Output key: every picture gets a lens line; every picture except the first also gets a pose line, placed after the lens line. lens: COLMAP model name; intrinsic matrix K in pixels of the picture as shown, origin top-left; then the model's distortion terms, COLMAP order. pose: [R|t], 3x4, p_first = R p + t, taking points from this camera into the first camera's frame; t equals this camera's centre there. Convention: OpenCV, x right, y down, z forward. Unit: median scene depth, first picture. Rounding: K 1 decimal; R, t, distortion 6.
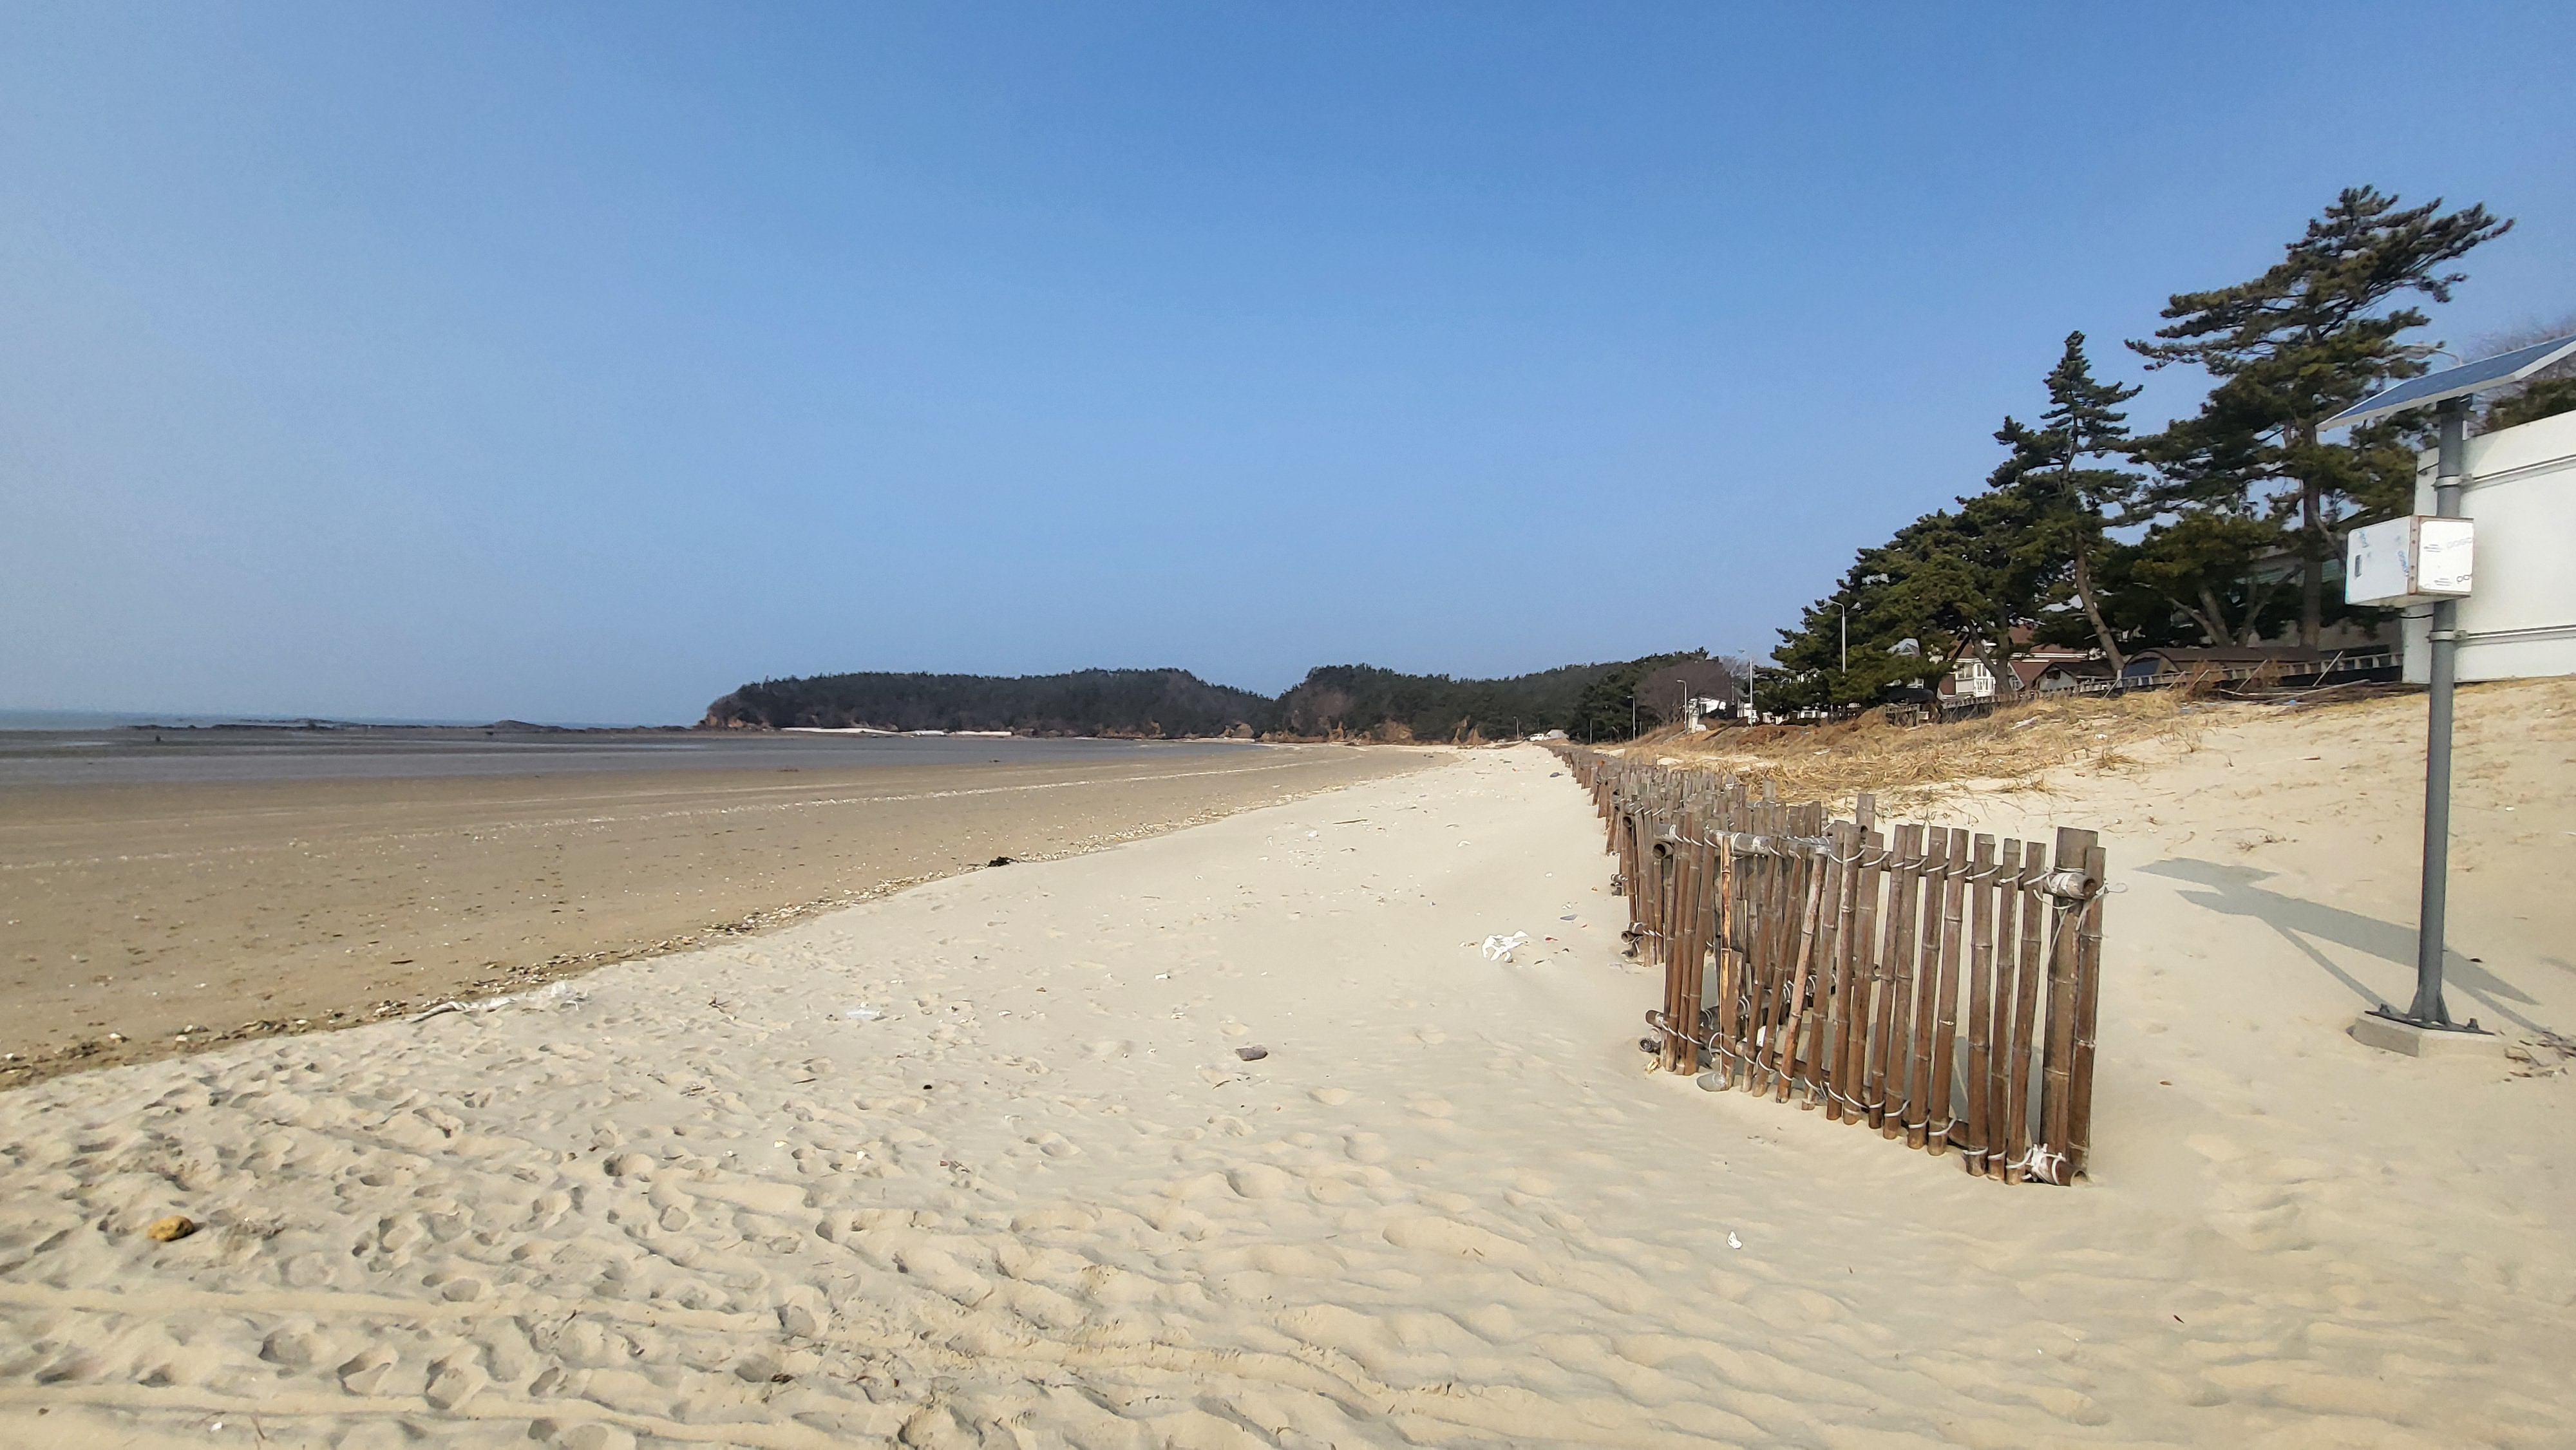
lens RADIAL K [[931.7, 0, 1278.4], [0, 931.7, 726.1], [0, 0, 1]] dist [-0.002199, -0.001293]
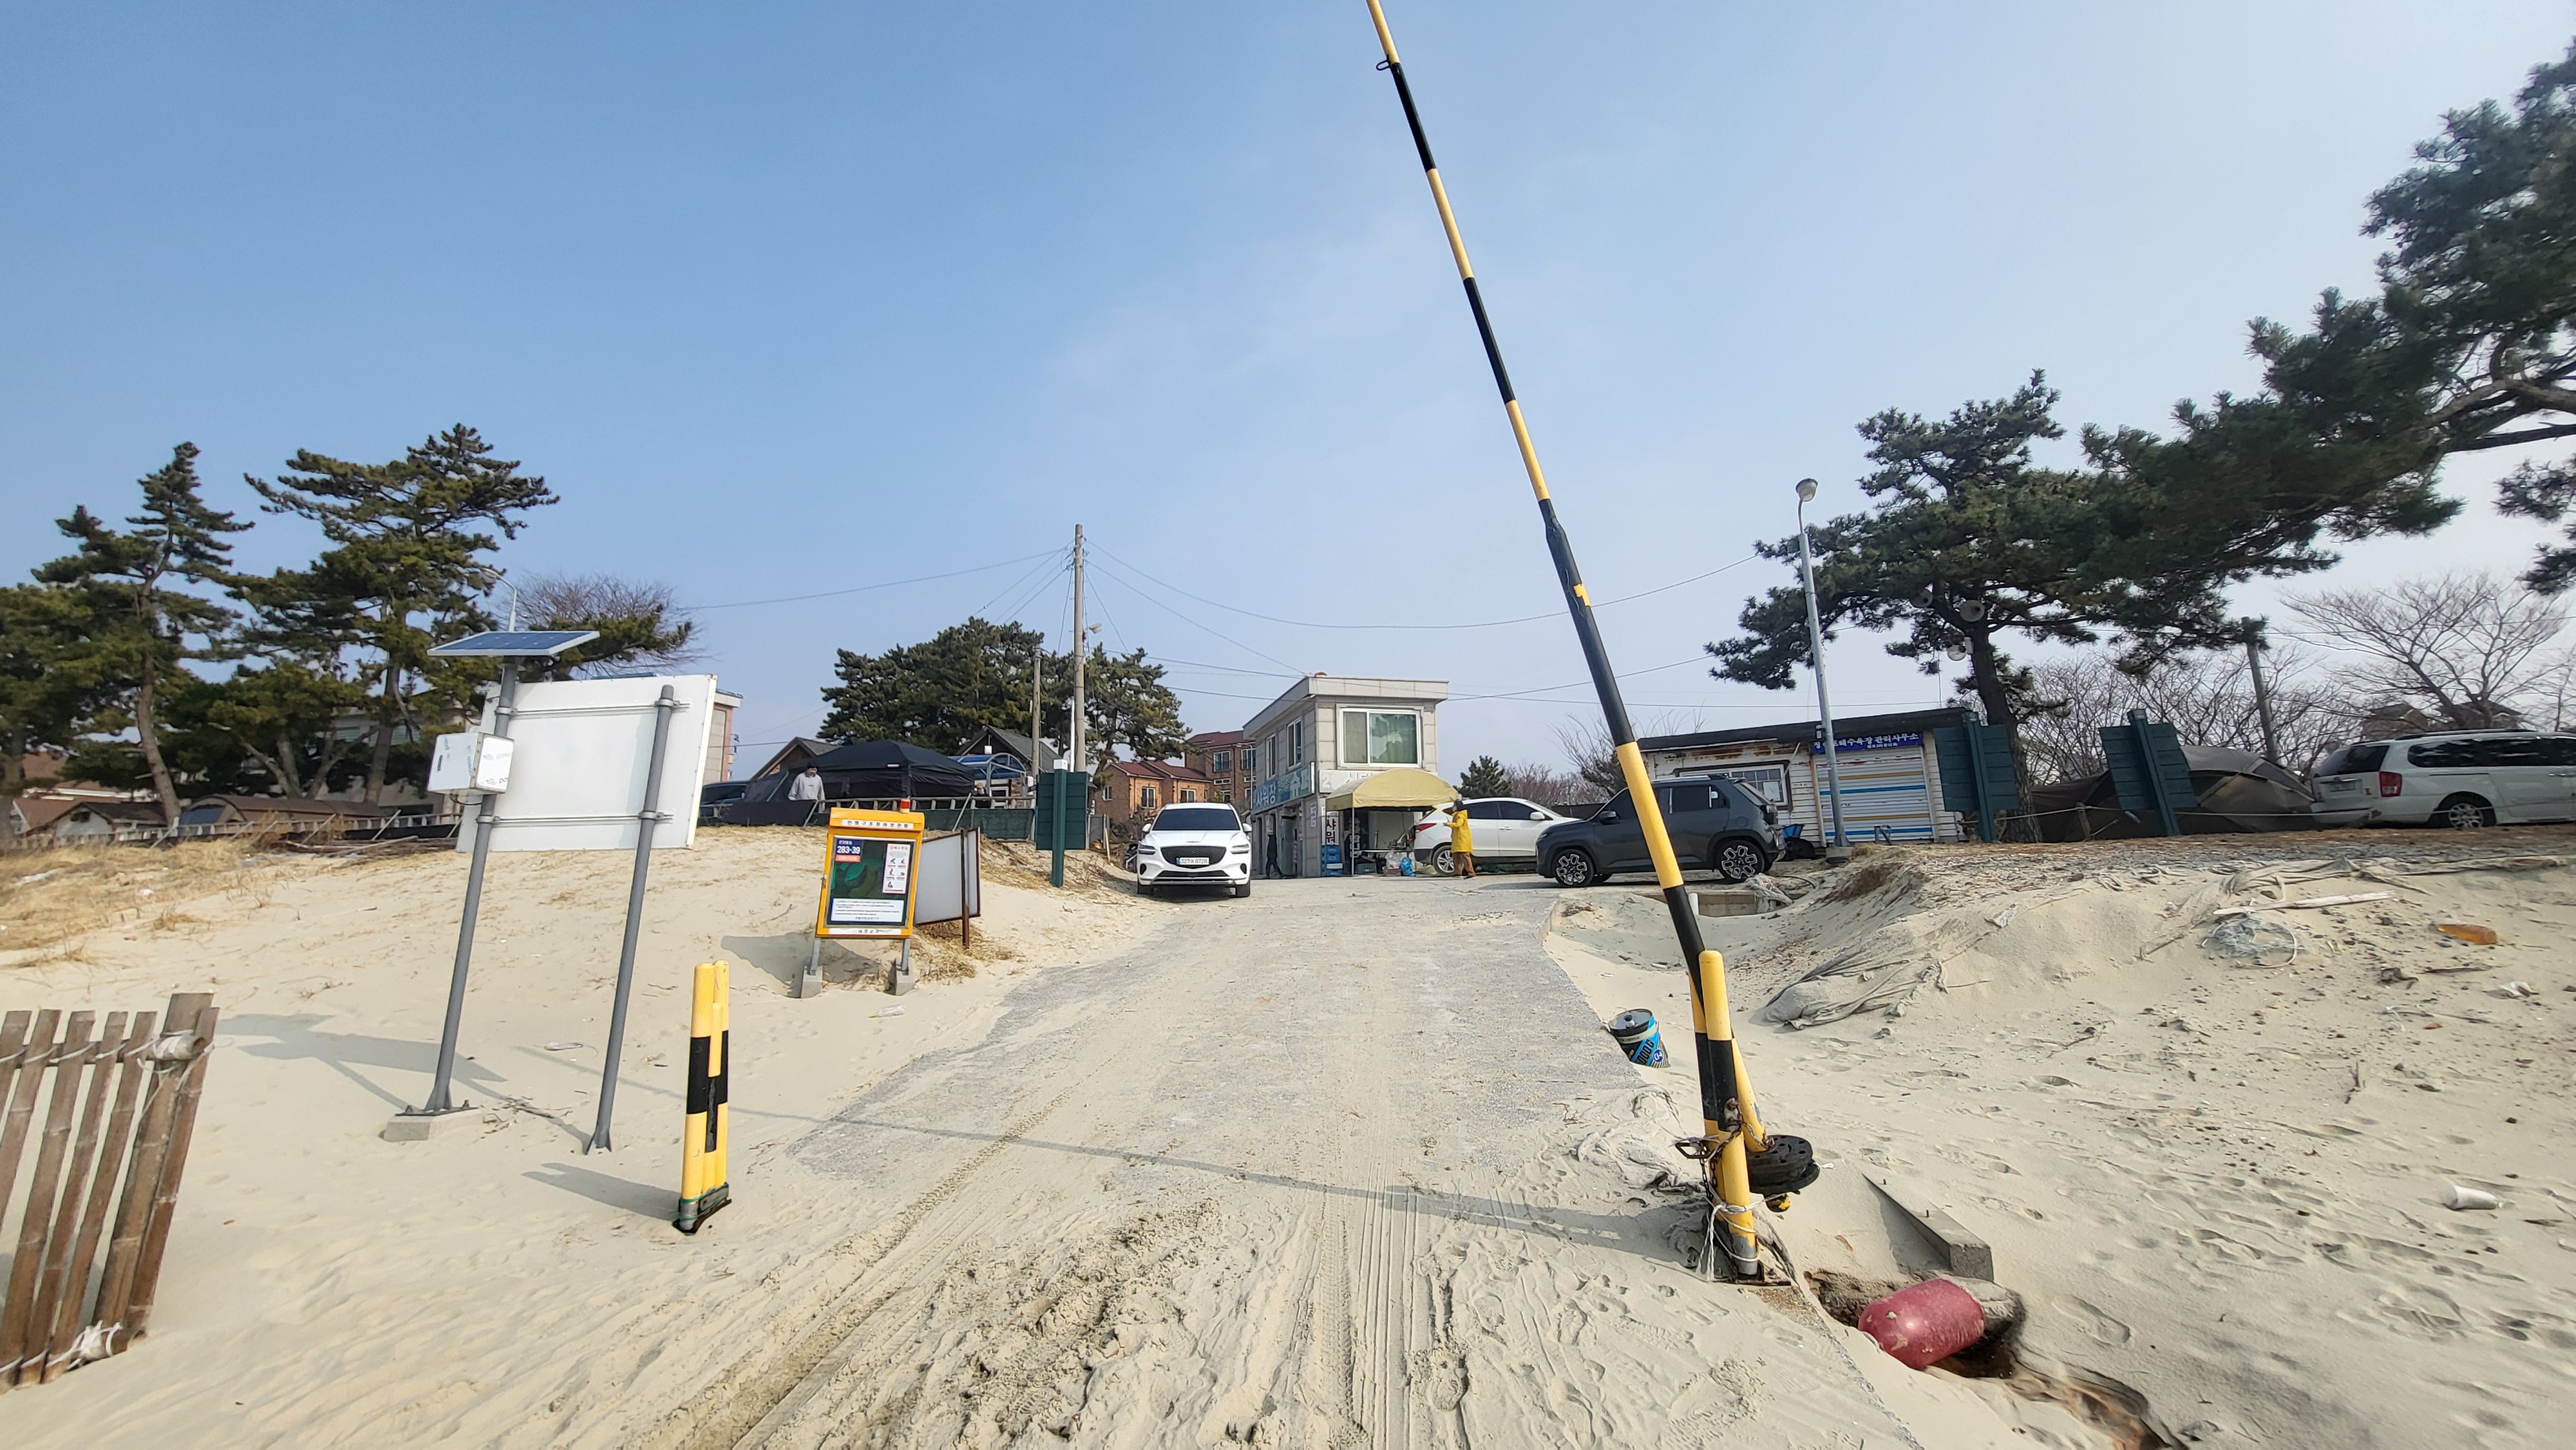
lens RADIAL K [[924.5, 0, 1288.0], [0, 924.5, 725.0], [0, 0, 1]] dist [-0.002008, 0.002565]
pose [[-0.051971, 0.156873, 0.986250, -0.107860], [0.000844, 0.987592, -0.157042, -0.009092], [-0.998648, -0.007329, -0.051459, -0.072915]]
